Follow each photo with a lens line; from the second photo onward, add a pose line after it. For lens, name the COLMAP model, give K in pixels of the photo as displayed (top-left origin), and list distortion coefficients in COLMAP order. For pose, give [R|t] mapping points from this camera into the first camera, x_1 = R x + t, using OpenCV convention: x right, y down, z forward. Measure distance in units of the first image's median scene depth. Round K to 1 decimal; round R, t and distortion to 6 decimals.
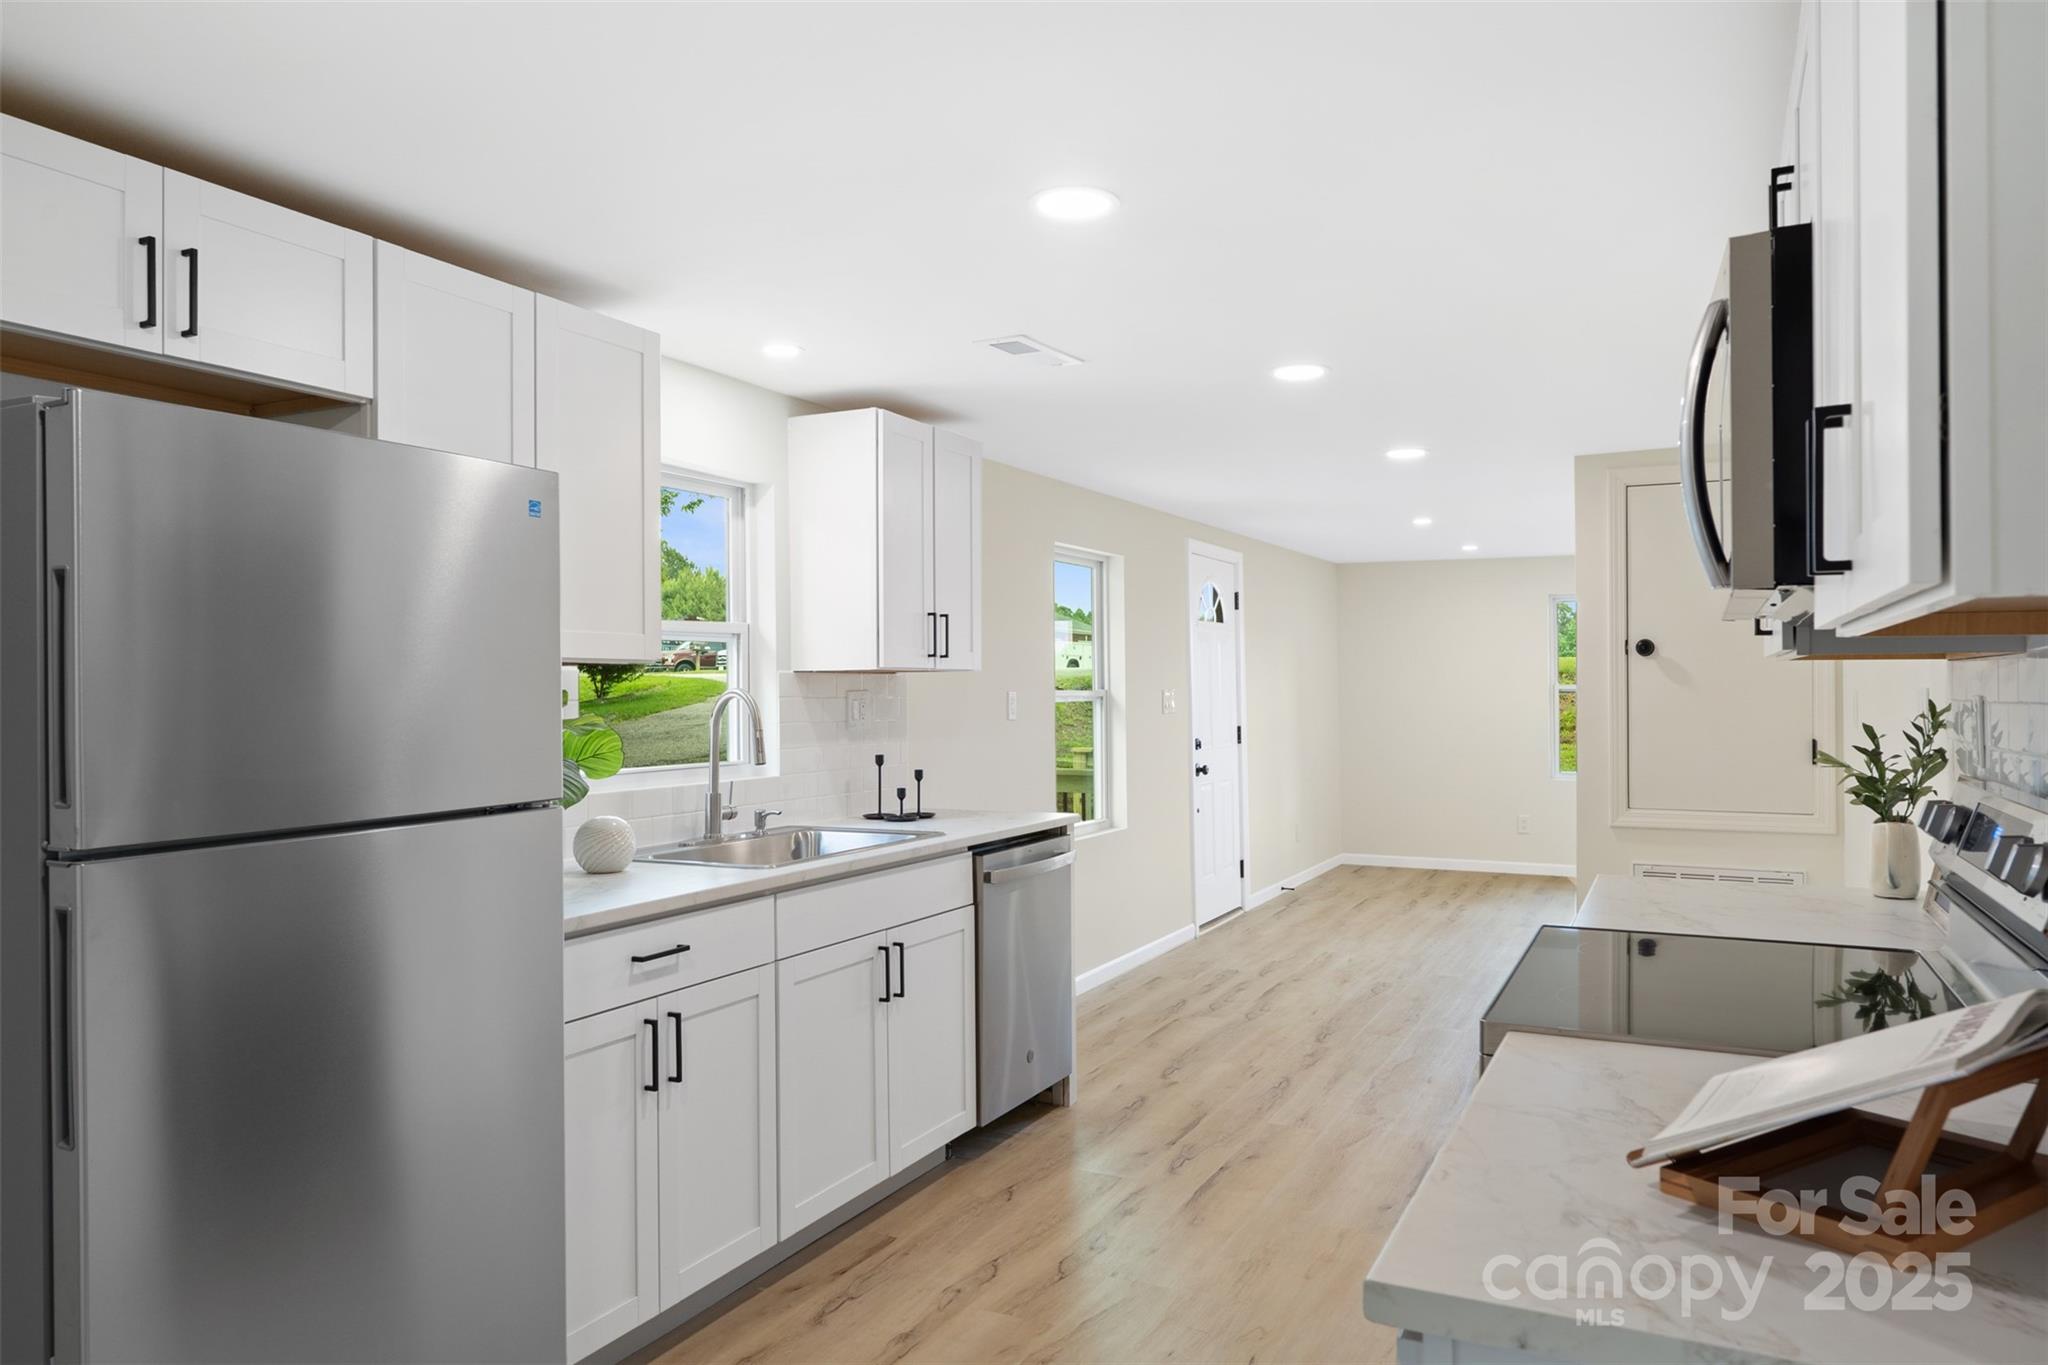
lens RADIAL K [[1354.4, 0, 1021.0], [0, 1354.4, 684.9], [0, 0, 1]] dist [0.001567, 0.000141]
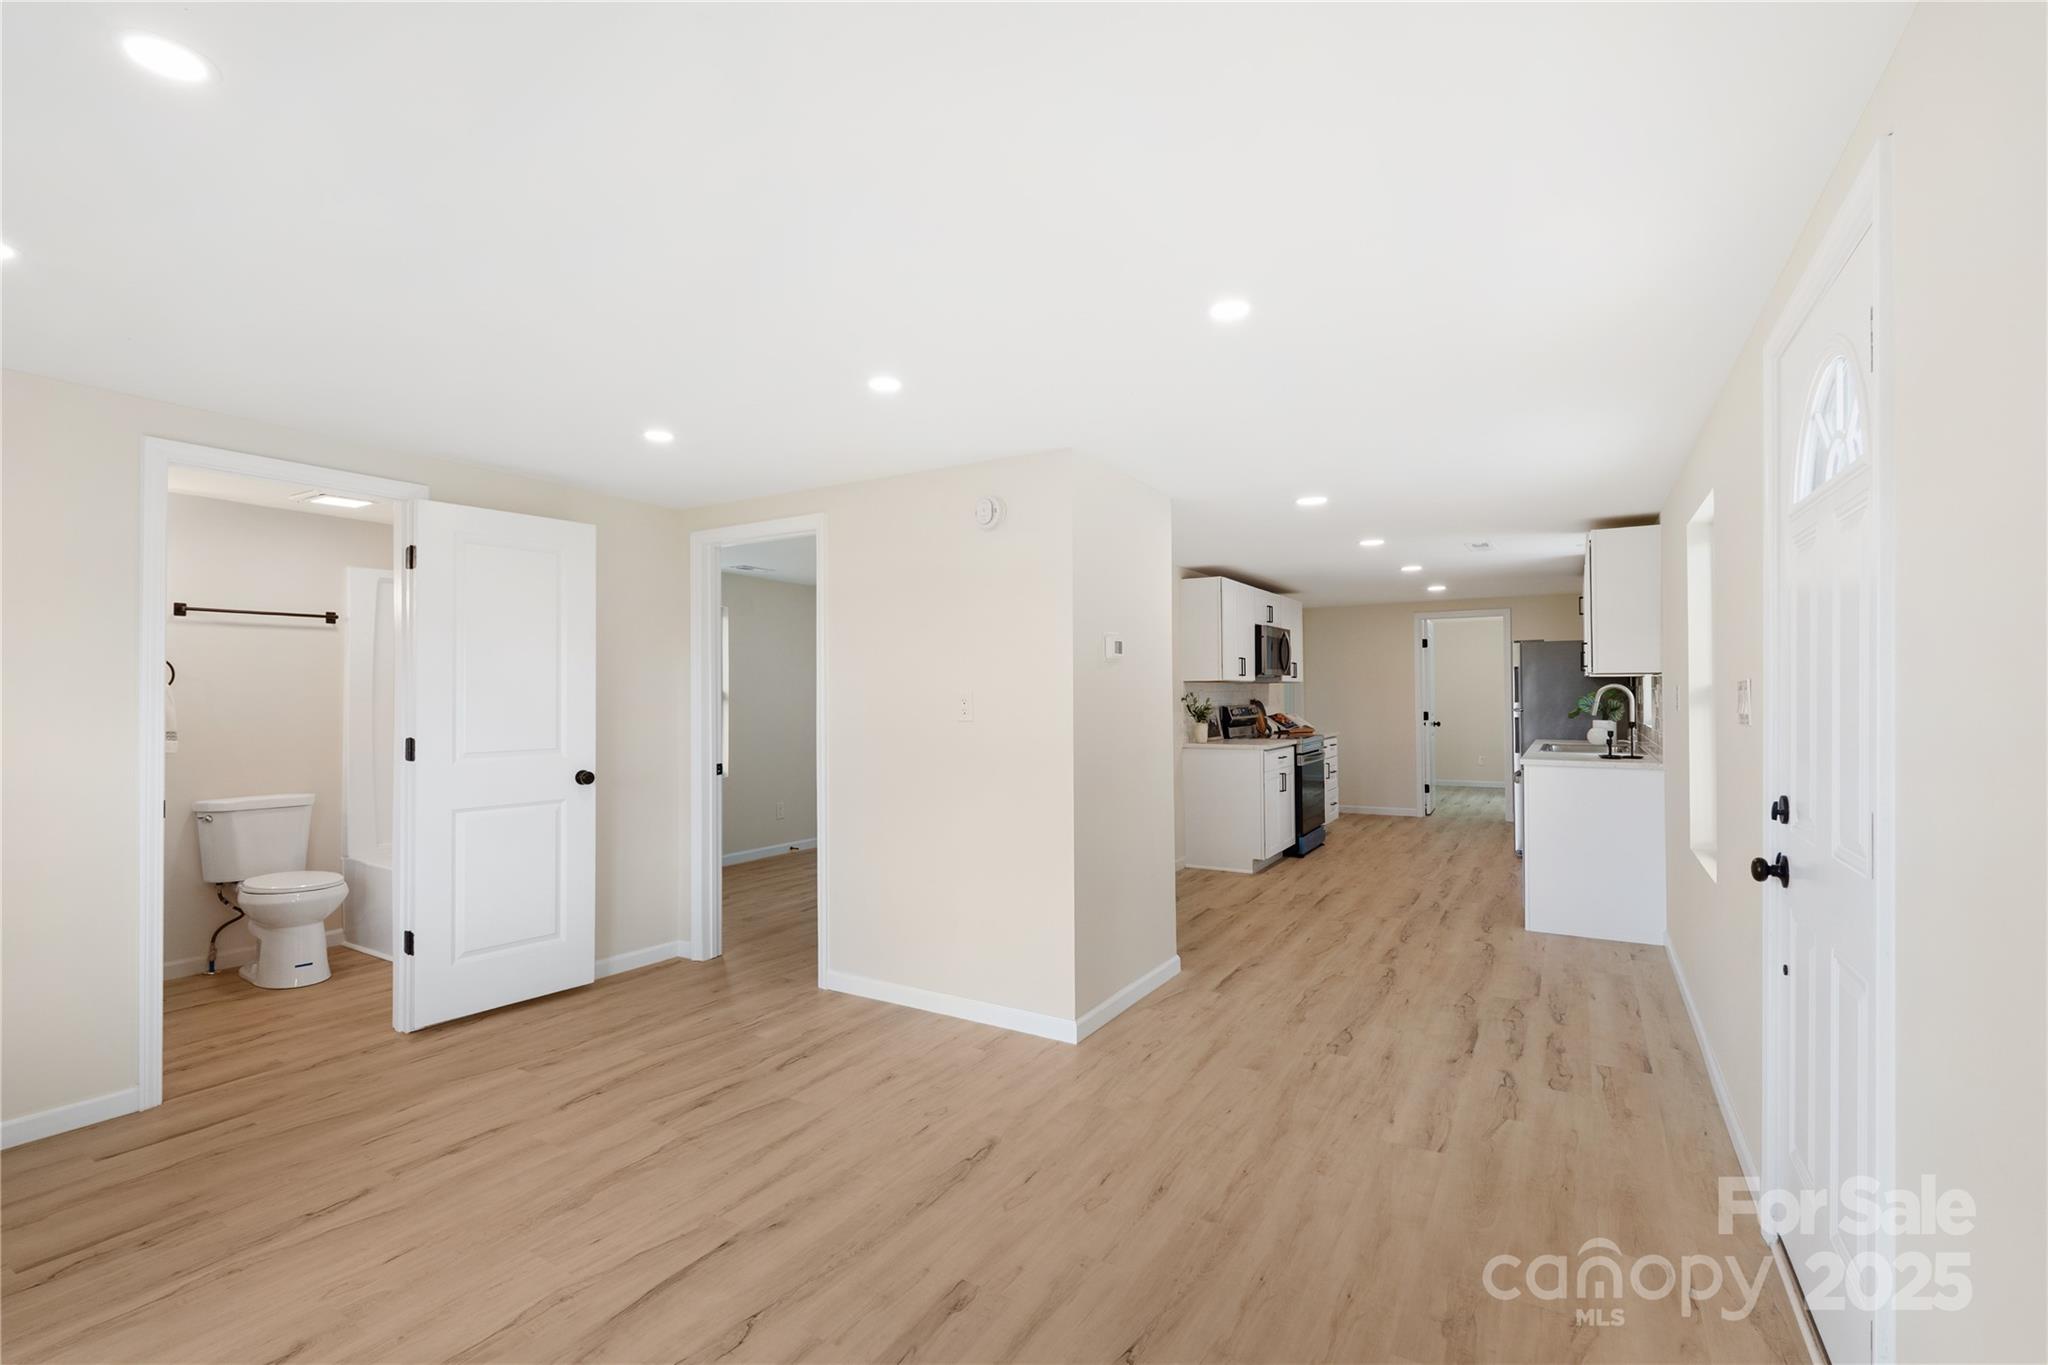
lens RADIAL K [[908.0, 0, 1021.2], [0, 908.0, 677.4], [0, 0, 1]] dist [-0.002312, 0.000622]
pose [[-0.996797, 0.016487, 0.078252, 0.516097], [0.014462, 0.999548, -0.026369, 0.011904], [-0.078651, -0.025152, -0.996585, 1.966925]]
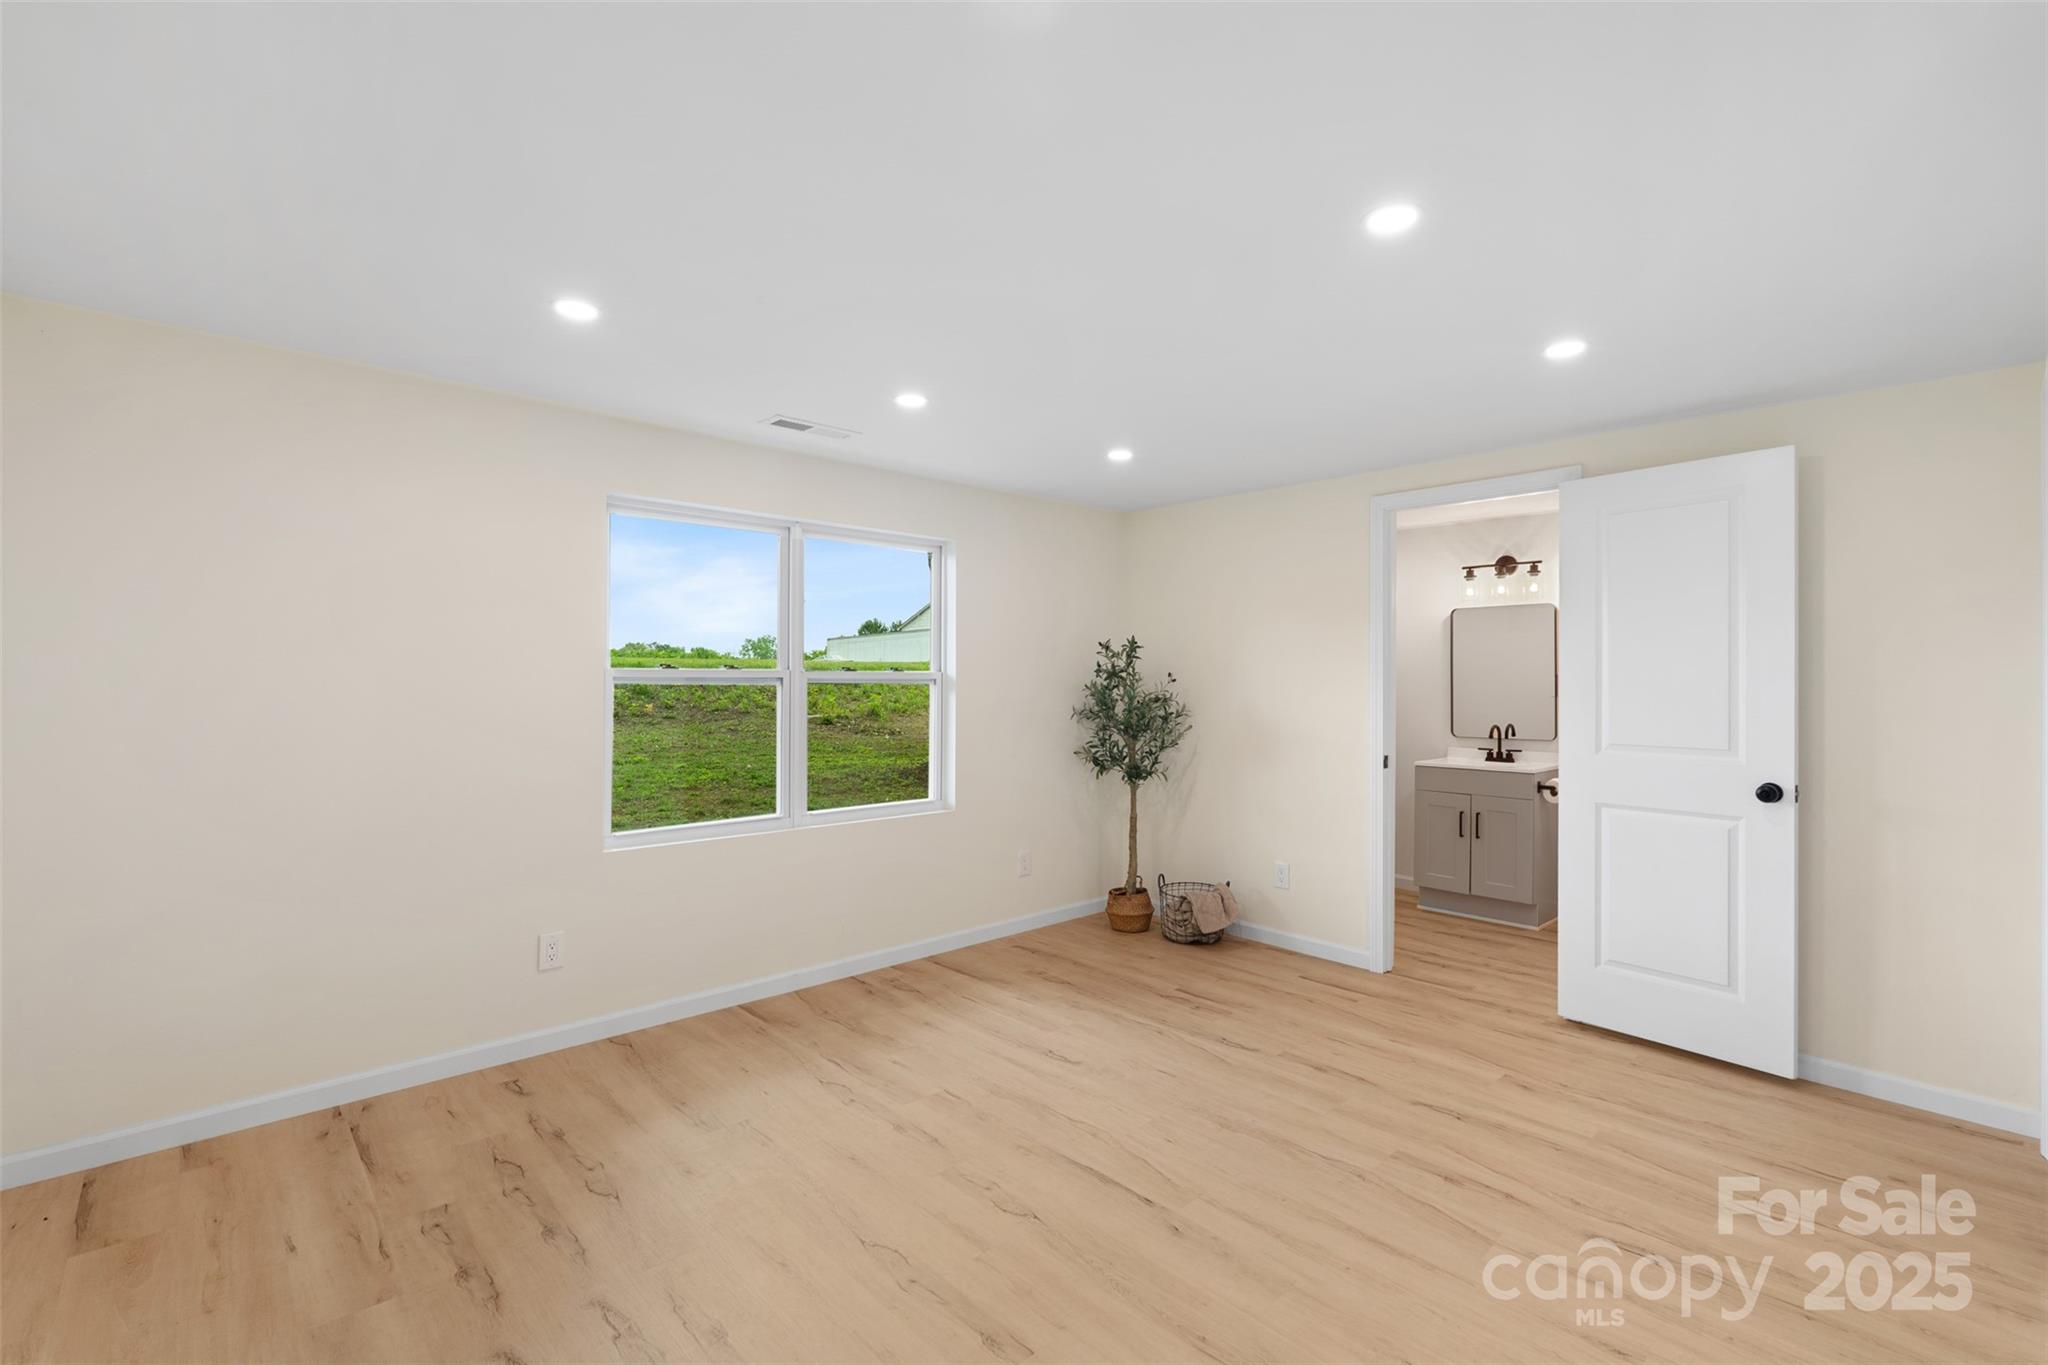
lens RADIAL K [[908.0, 0, 1040.6], [0, 908.0, 682.1], [0, 0, 1]] dist [-0.002312, 0.000622]
pose [[0.335236, 0.011930, 0.942059, 0.239665], [-0.014096, 0.999871, -0.007646, 0.012513], [-0.942029, -0.010716, 0.335361, 1.430745]]
